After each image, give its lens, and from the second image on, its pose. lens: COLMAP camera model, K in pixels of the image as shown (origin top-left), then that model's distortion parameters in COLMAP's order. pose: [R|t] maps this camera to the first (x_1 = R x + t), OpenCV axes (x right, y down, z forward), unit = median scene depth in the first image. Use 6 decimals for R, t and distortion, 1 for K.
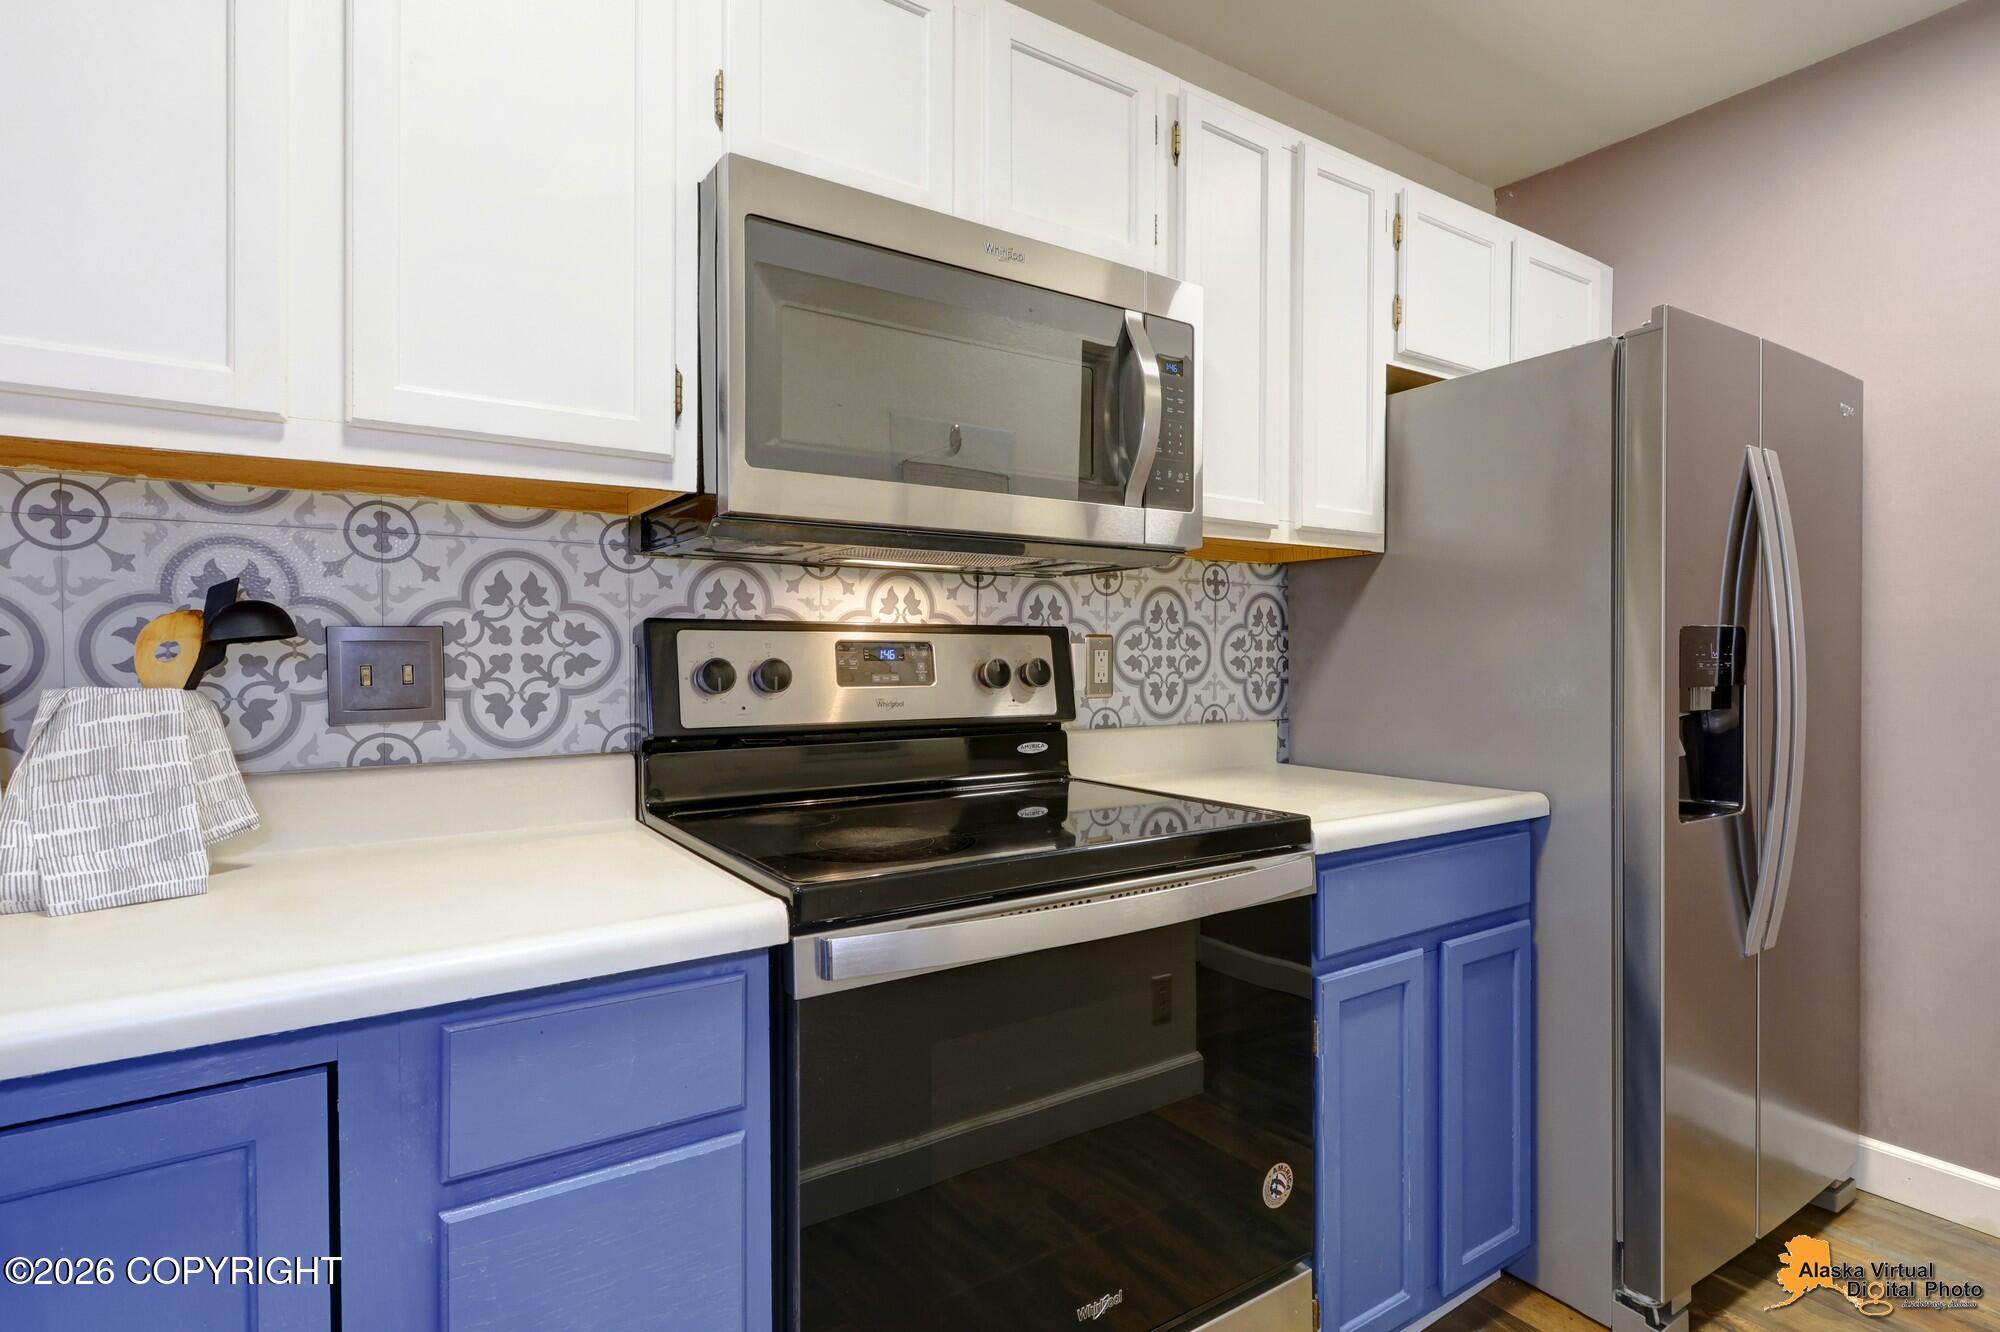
lens RADIAL K [[993.9, 0, 998.4], [0, 993.9, 668.8], [0, 0, 1]] dist [0.022940, -0.005134]
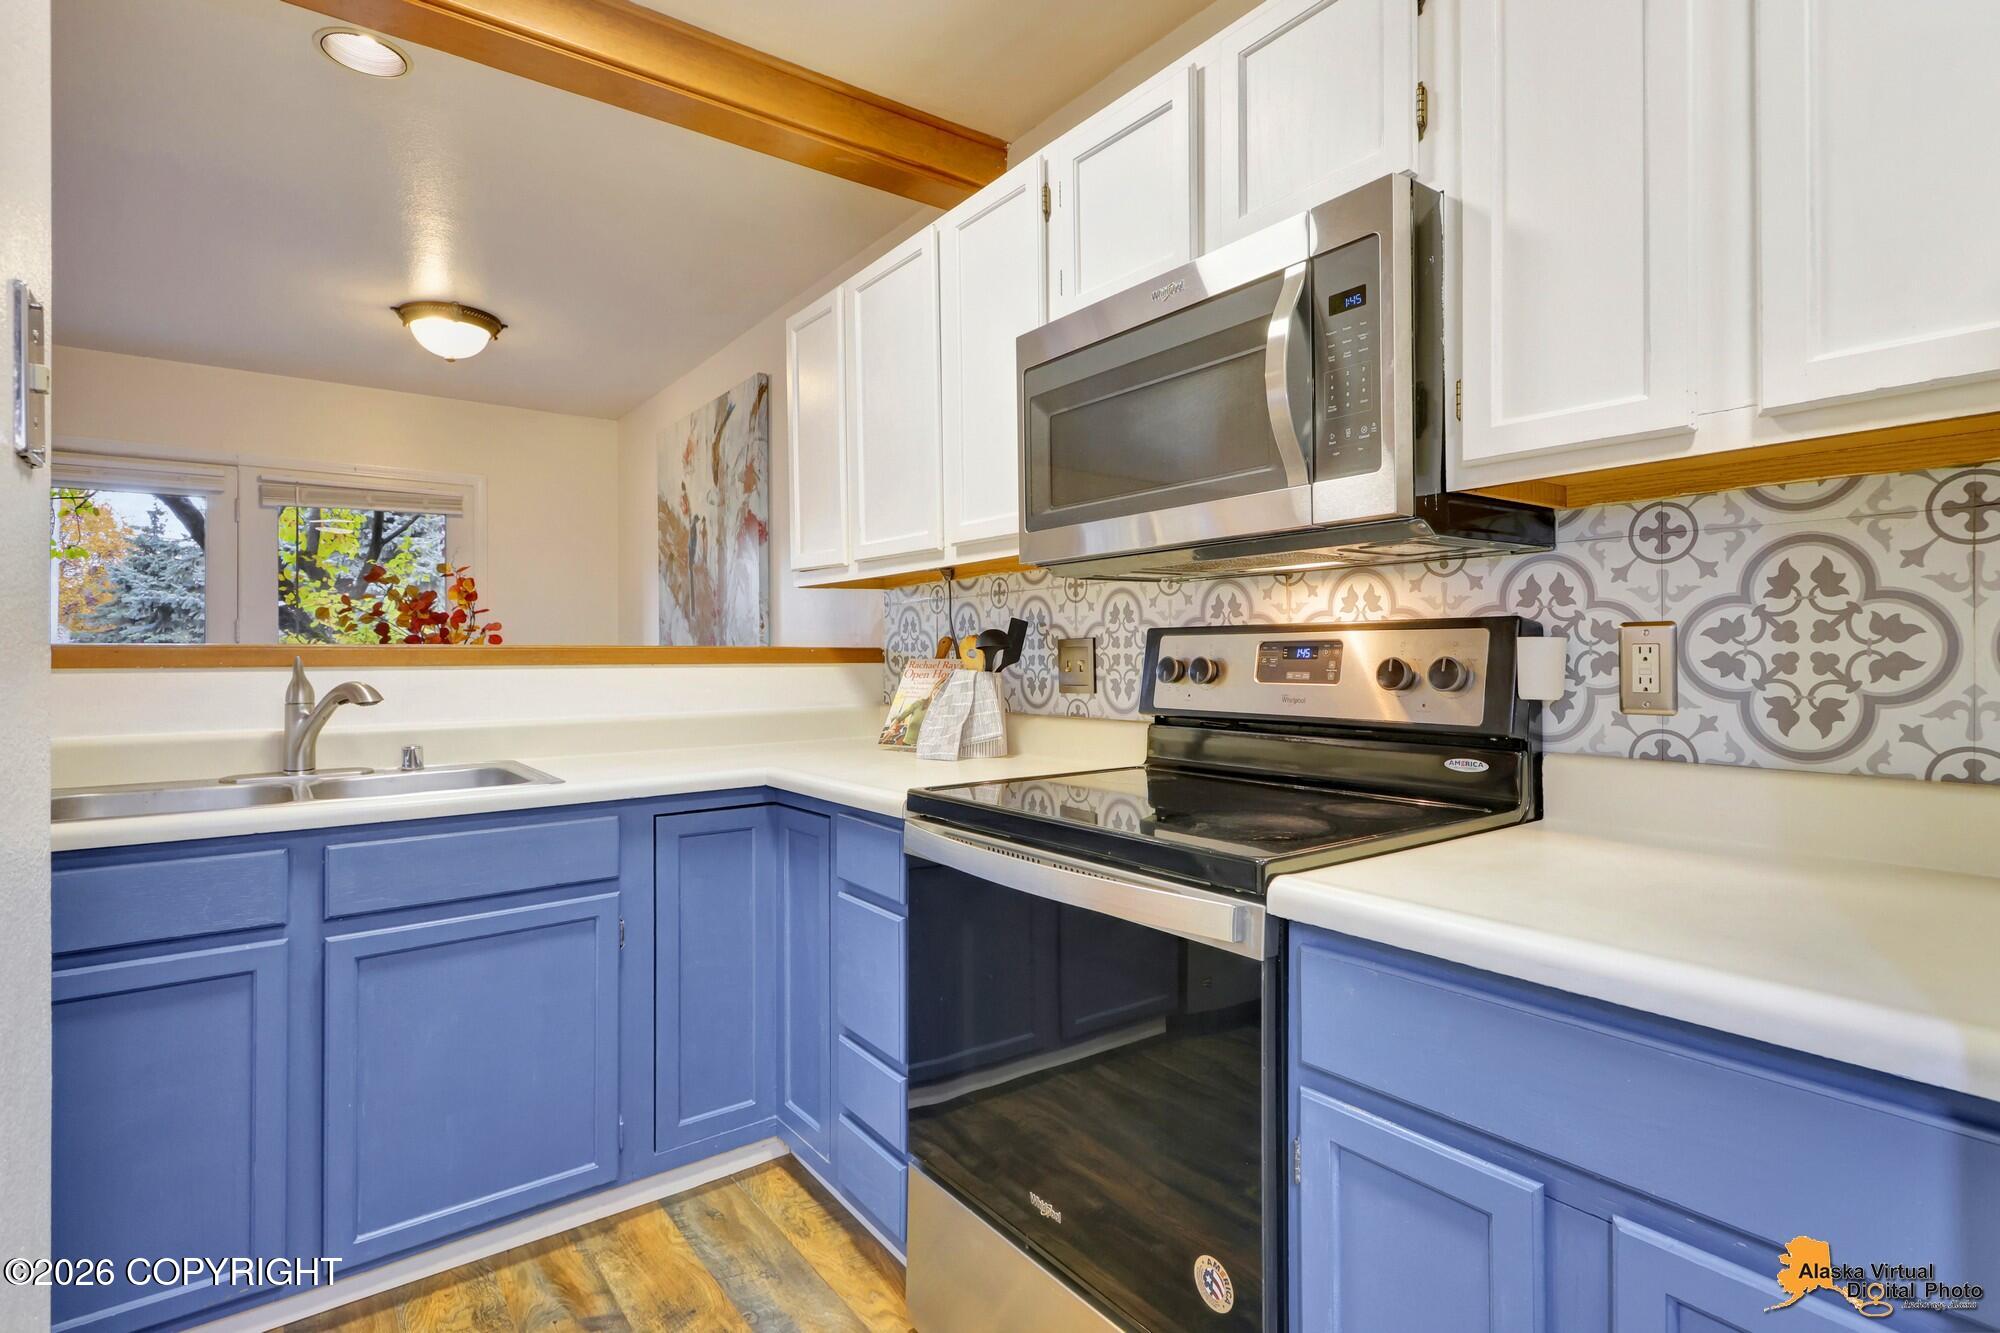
lens RADIAL K [[993.9, 0, 965.1], [0, 993.9, 663.2], [0, 0, 1]] dist [0.022940, -0.005134]
pose [[0.026090, 0.006739, -0.999637, 0.970653], [-0.010948, 0.999919, 0.006455, -0.006813], [0.999600, 0.010776, 0.026162, 0.645920]]
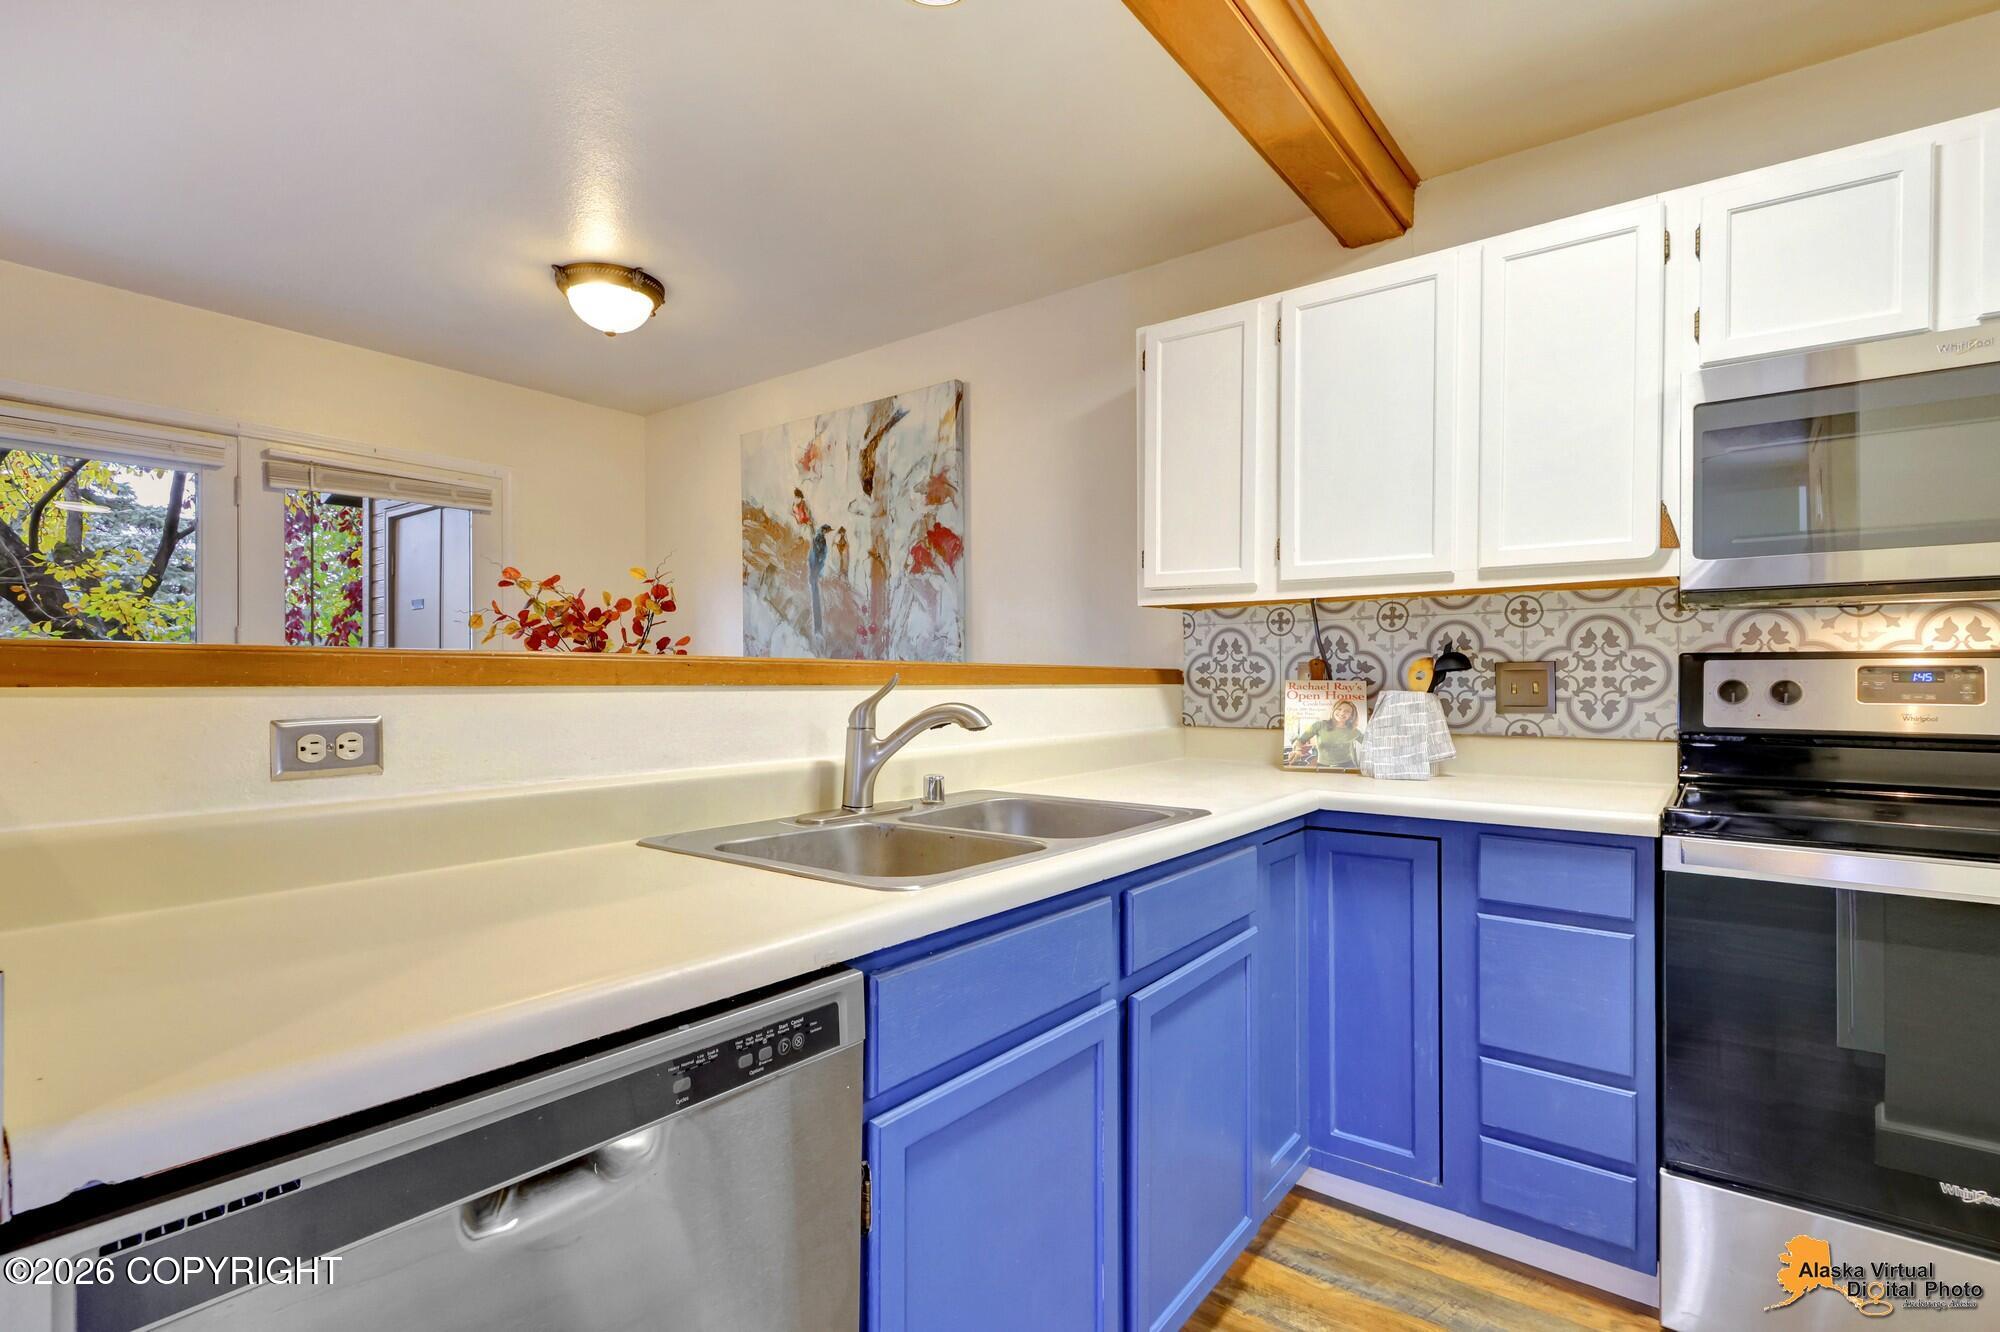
lens RADIAL K [[993.9, 0, 964.9], [0, 993.9, 675.4], [0, 0, 1]] dist [0.022940, -0.005134]
pose [[0.300345, -0.003217, -0.953825, 0.729738], [-0.014856, 0.999857, -0.008050, 0.011332], [0.953715, 0.016588, 0.300254, -0.474751]]
